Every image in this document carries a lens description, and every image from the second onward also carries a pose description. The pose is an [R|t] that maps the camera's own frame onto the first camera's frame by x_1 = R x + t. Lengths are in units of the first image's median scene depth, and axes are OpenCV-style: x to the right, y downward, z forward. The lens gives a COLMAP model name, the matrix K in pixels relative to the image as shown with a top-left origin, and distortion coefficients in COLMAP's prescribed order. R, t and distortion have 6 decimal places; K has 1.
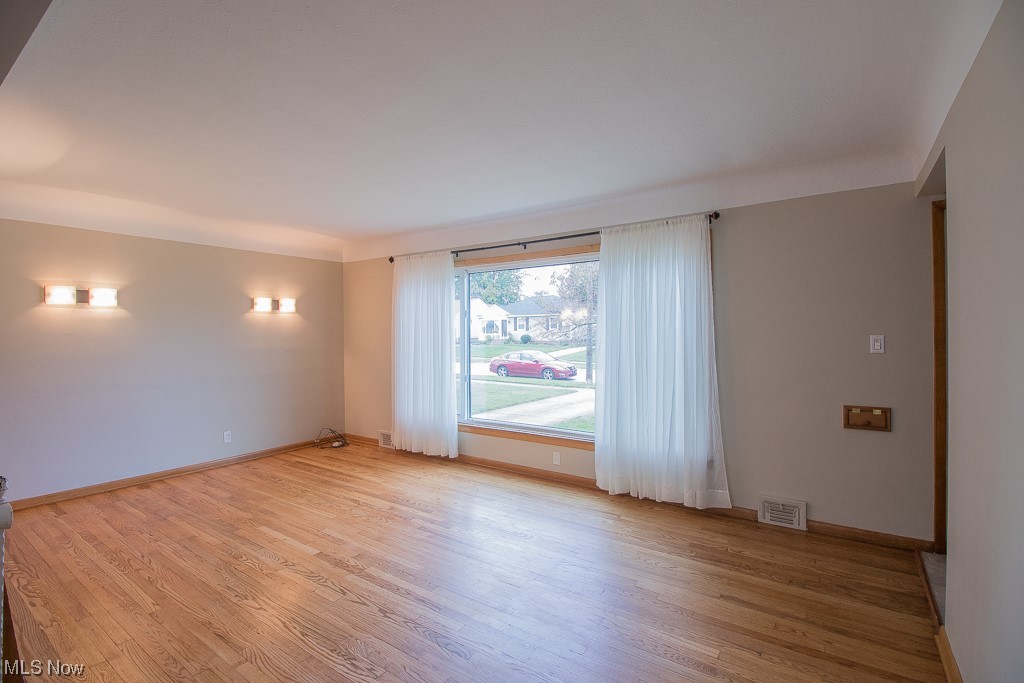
lens RADIAL K [[473.8, 0, 509.3], [0, 473.8, 333.0], [0, 0, 1]] dist [-0.007018, 0.000207]
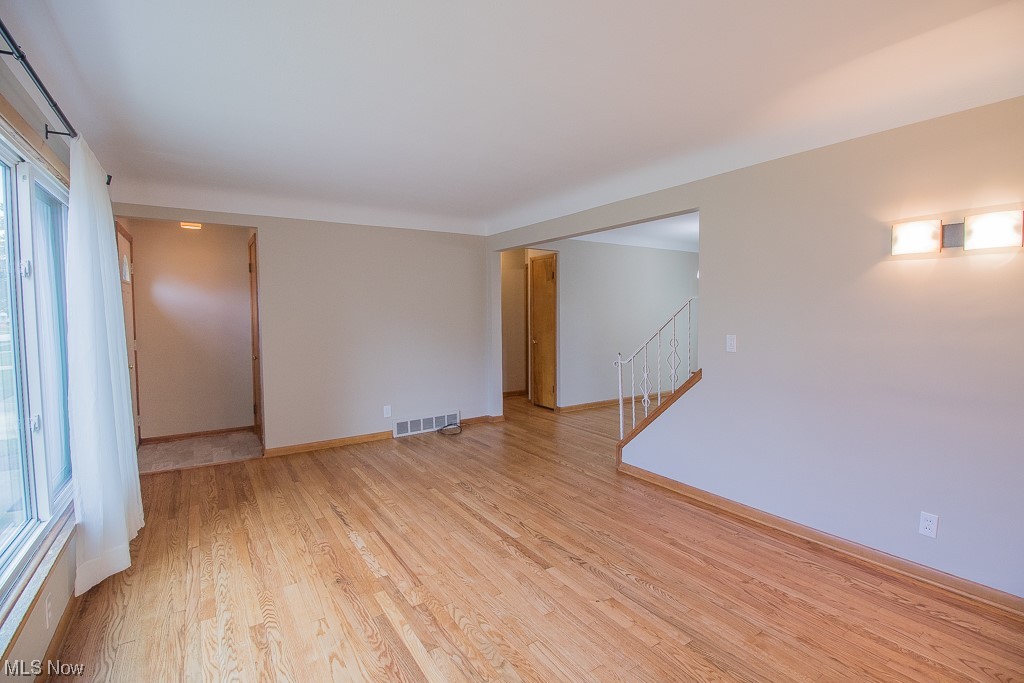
lens RADIAL K [[473.8, 0, 511.2], [0, 473.8, 336.7], [0, 0, 1]] dist [-0.007018, 0.000207]
pose [[-0.931151, -0.003885, 0.364614, -0.580297], [0.018820, 0.998098, 0.058698, -0.002724], [-0.364149, 0.061518, -0.929307, 1.595818]]
